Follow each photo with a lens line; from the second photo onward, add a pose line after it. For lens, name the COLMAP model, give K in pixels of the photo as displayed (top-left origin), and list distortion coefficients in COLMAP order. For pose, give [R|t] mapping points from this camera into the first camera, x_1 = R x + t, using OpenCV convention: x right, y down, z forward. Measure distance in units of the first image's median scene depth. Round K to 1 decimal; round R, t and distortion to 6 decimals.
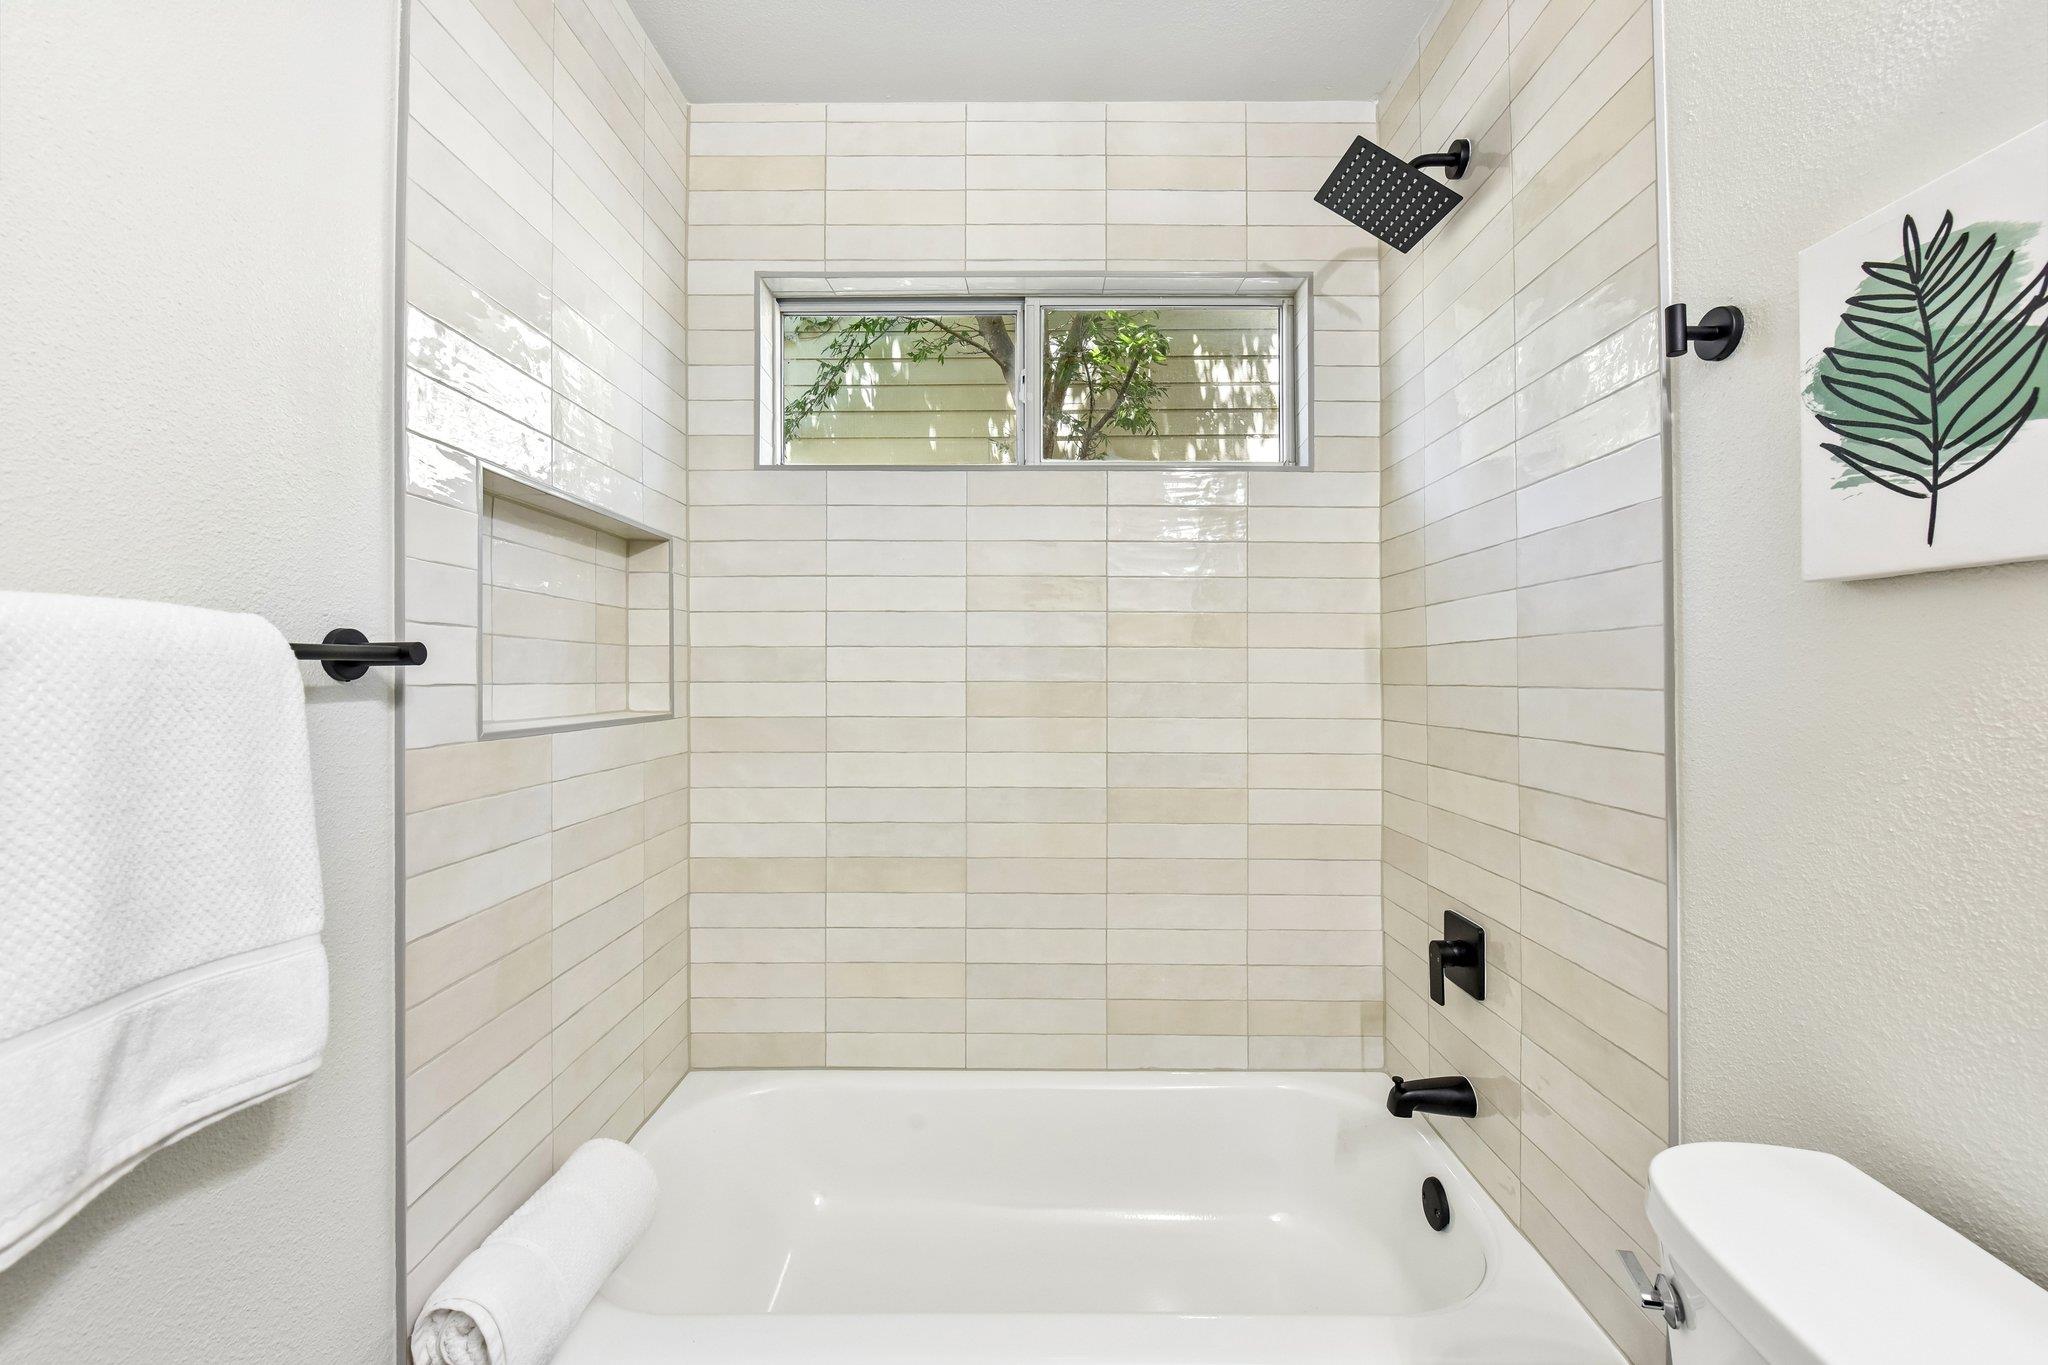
lens RADIAL K [[798.8, 0, 1018.6], [0, 798.8, 673.1], [0, 0, 1]] dist [-0.007592, -0.001824]
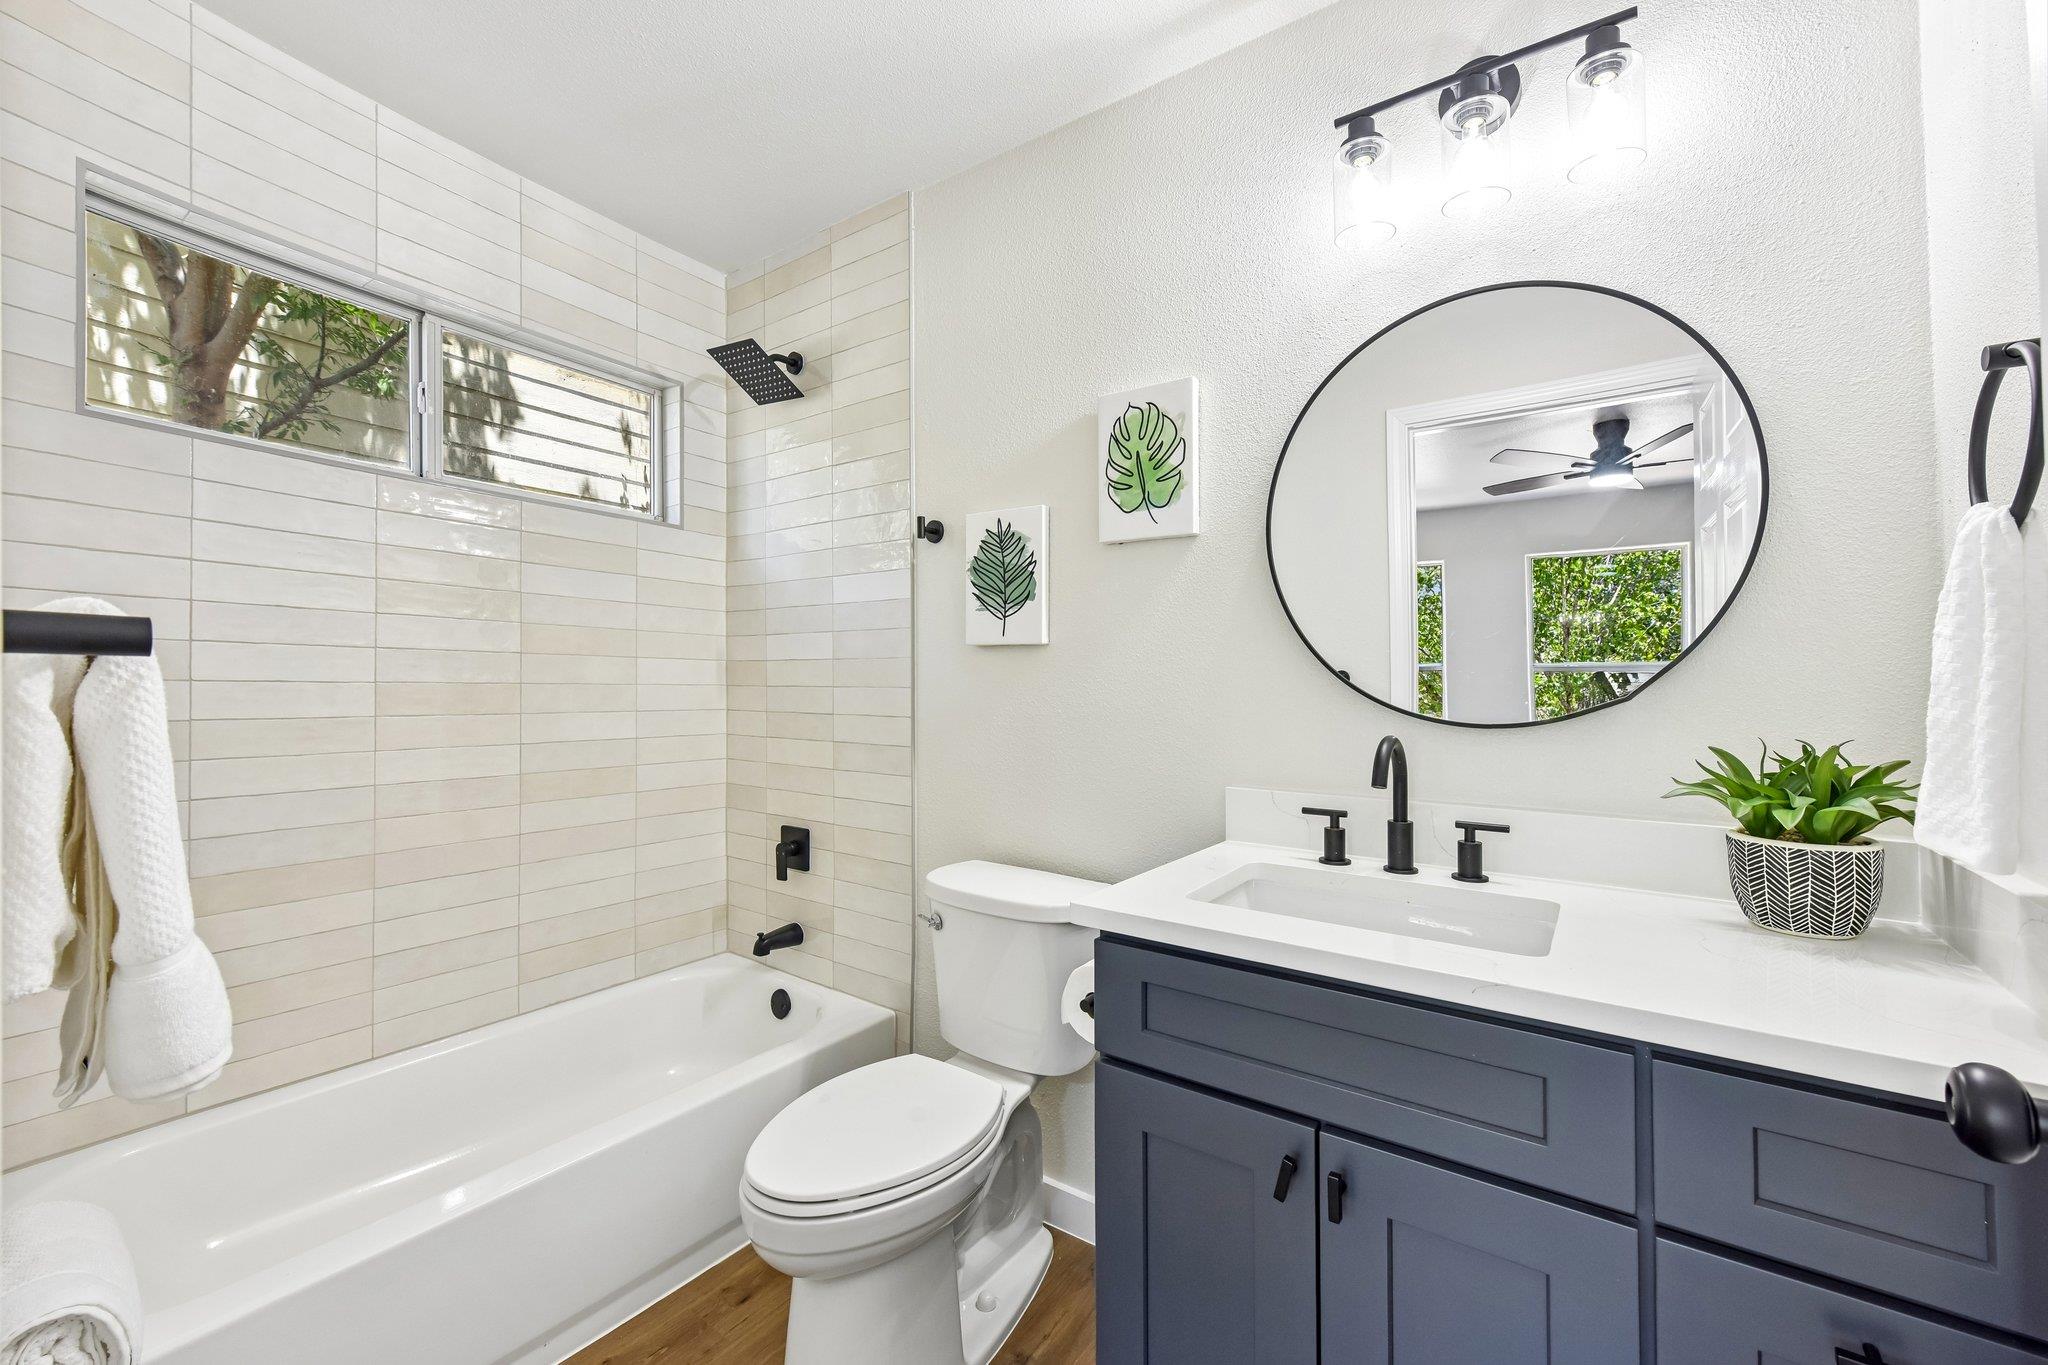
lens RADIAL K [[798.8, 0, 1023.3], [0, 798.8, 680.6], [0, 0, 1]] dist [-0.007592, -0.001824]
pose [[0.553318, 0.007844, 0.832933, -0.533255], [-0.012284, 0.999924, -0.001256, 0.000495], [-0.832879, -0.009537, 0.553372, -0.294238]]
